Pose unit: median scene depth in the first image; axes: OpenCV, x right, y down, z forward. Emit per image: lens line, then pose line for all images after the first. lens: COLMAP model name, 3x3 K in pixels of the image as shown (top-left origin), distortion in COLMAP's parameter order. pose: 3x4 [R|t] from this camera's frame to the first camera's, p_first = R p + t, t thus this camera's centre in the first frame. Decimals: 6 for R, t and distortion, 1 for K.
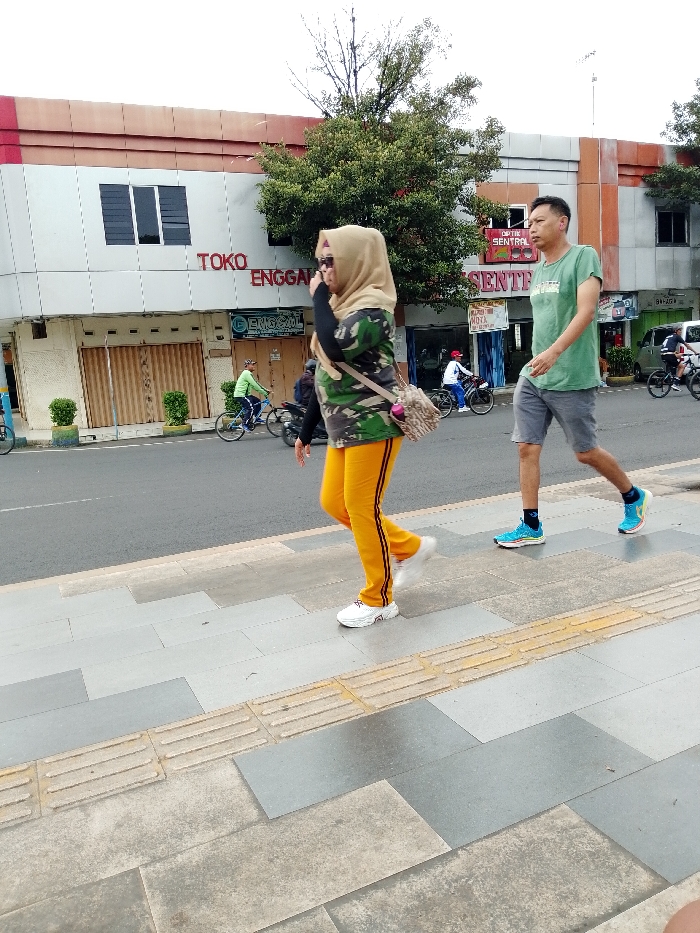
lens RADIAL K [[721.2, 0, 352.6], [0, 721.2, 469.2], [0, 0, 1]] dist [0.062929, -0.146597]
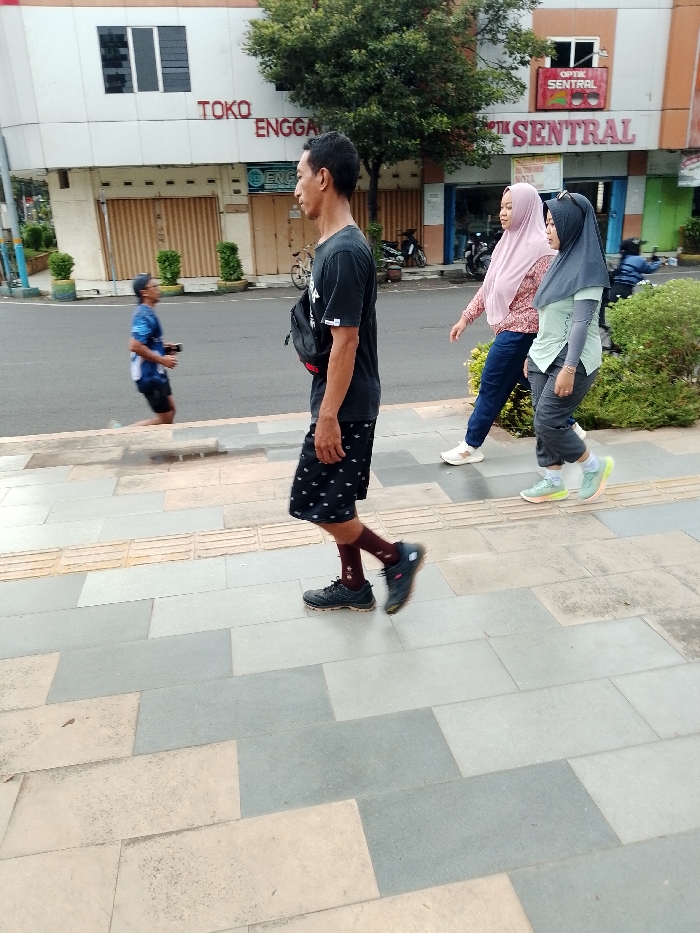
lens RADIAL K [[716.6, 0, 350.0], [0, 716.6, 466.5], [0, 0, 1]] dist [0.055825, -0.121195]
pose [[0.965608, 0.123160, -0.228983, 0.240833], [-0.072360, 0.973194, 0.218304, -0.047683], [0.249732, -0.194227, 0.948636, 0.053198]]
